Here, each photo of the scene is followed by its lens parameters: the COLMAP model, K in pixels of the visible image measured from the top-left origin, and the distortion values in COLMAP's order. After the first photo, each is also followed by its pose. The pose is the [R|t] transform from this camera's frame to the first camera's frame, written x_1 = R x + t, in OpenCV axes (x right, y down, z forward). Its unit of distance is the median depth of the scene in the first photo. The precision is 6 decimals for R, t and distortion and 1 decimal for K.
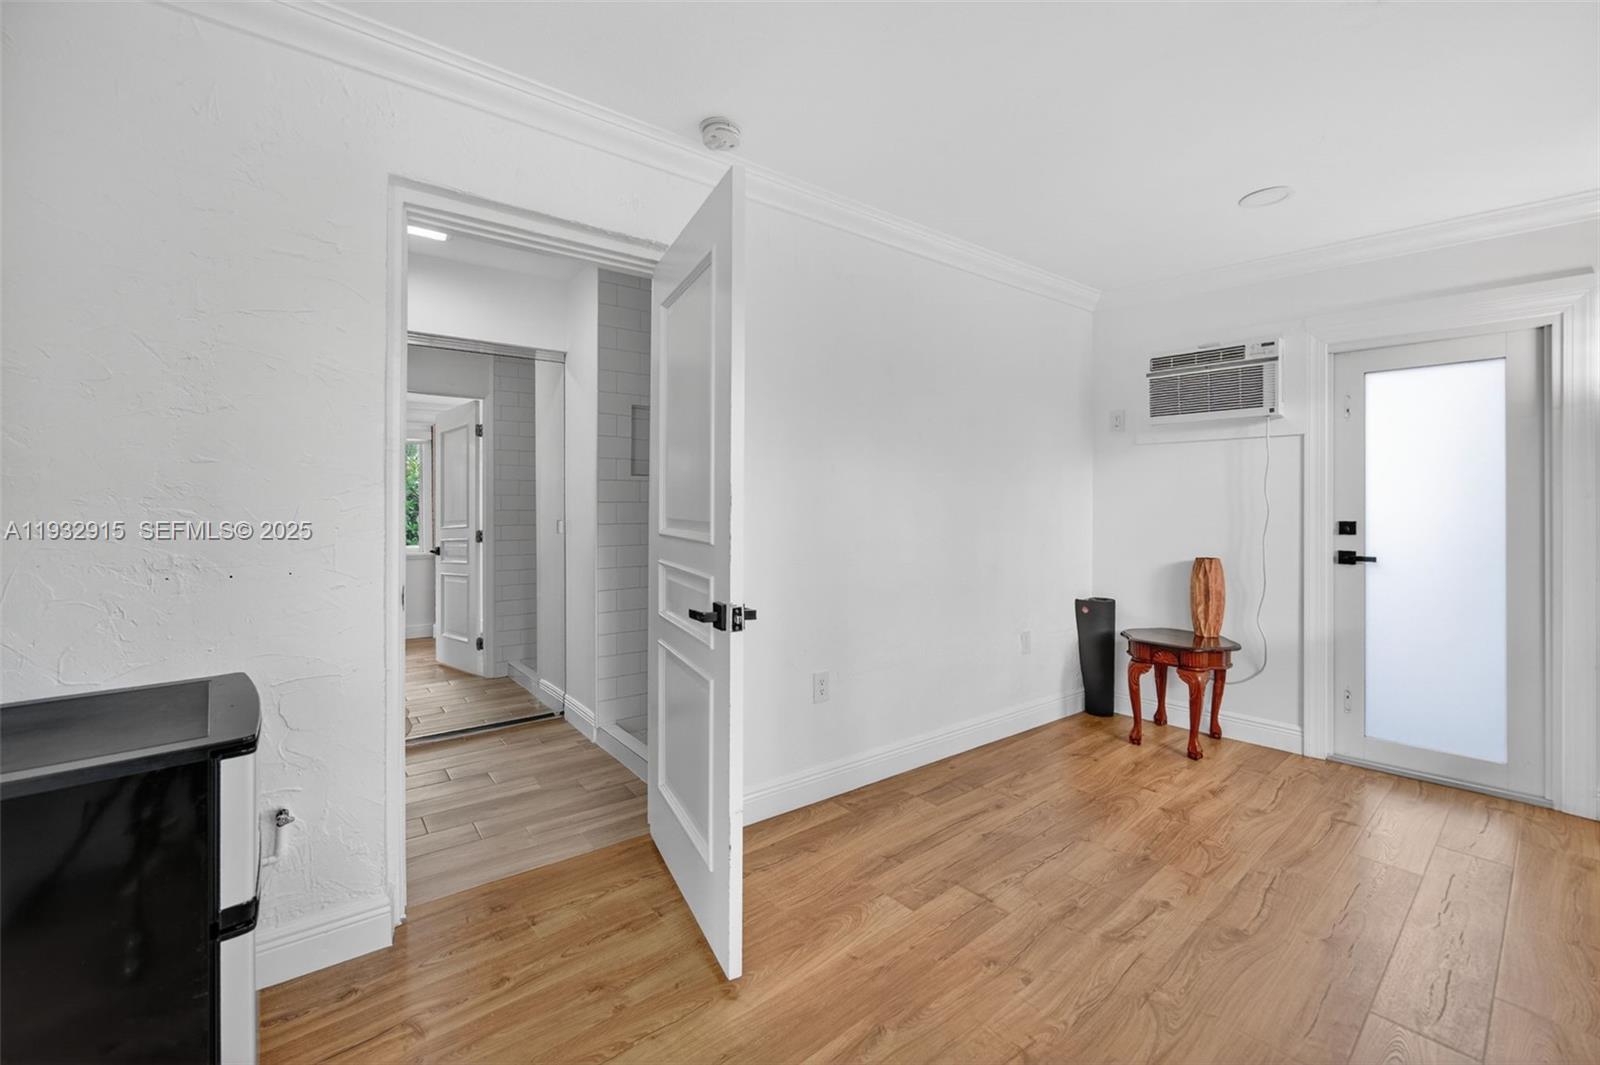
lens RADIAL K [[625.1, 0, 794.2], [0, 625.1, 521.3], [0, 0, 1]] dist [-0.000215, 0.000396]
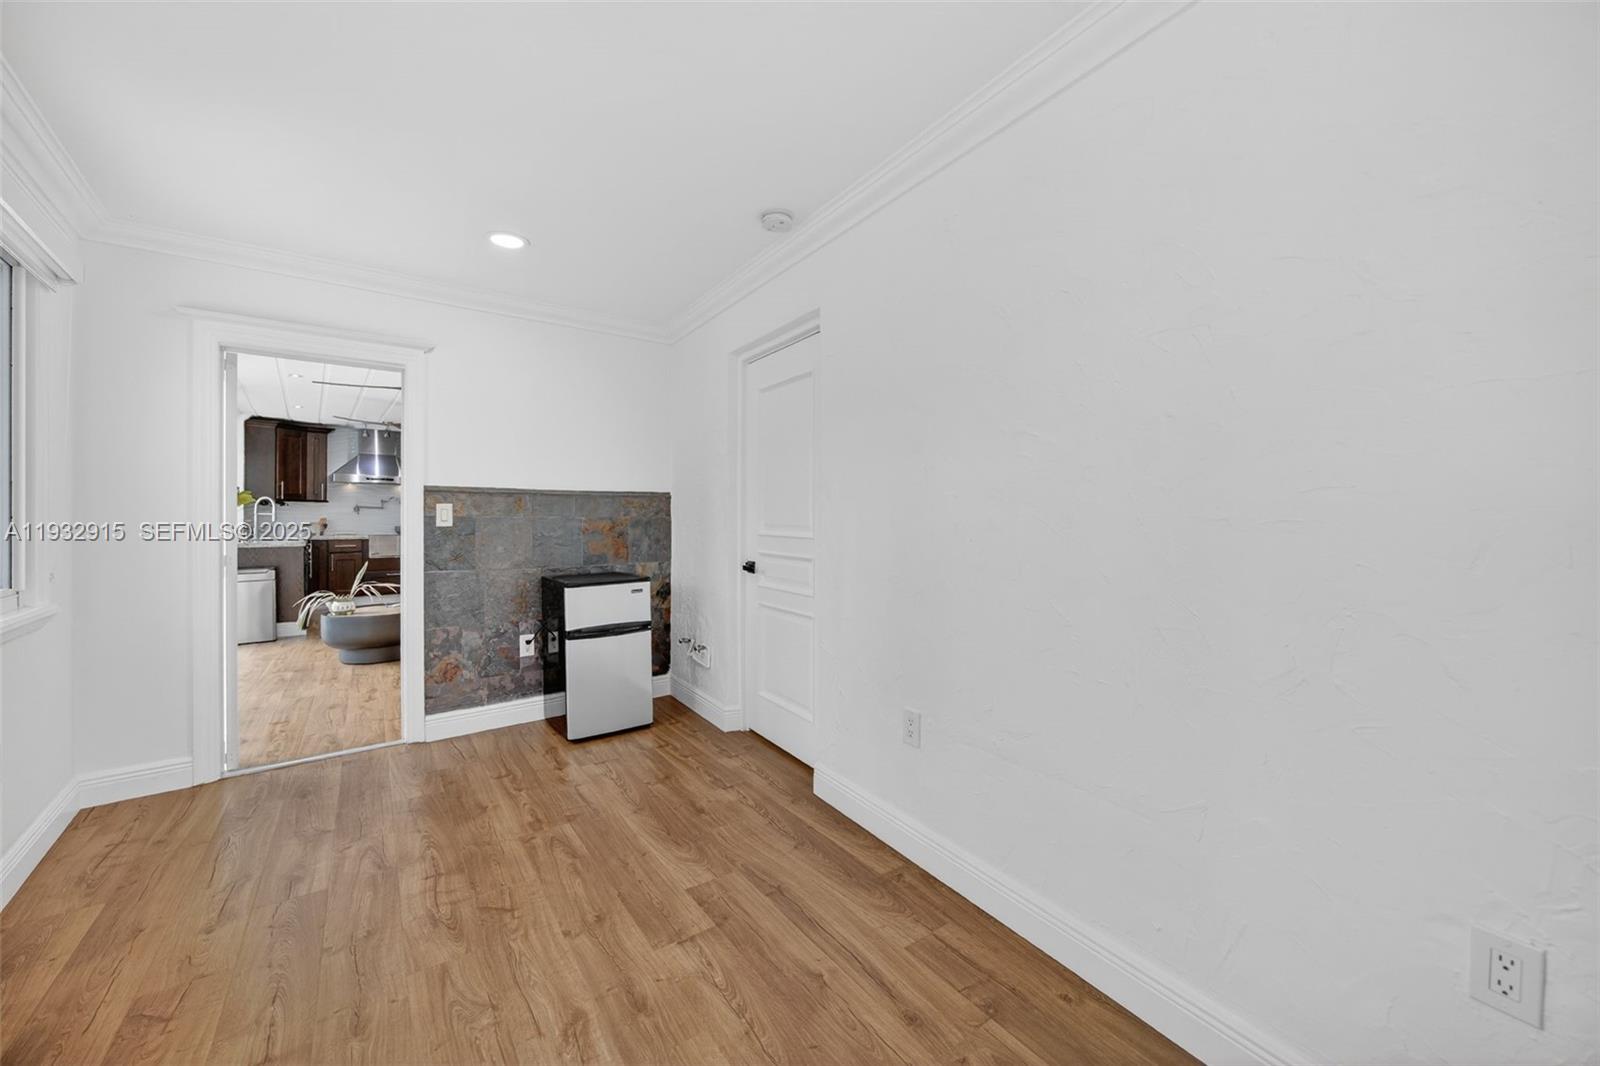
lens RADIAL K [[625.1, 0, 794.2], [0, 625.1, 521.8], [0, 0, 1]] dist [-0.000215, 0.000396]
pose [[-0.078305, 0.000195, -0.996929, 1.318161], [-0.012221, 0.999925, 0.001155, -0.002797], [0.996855, 0.012274, -0.078297, 1.348252]]
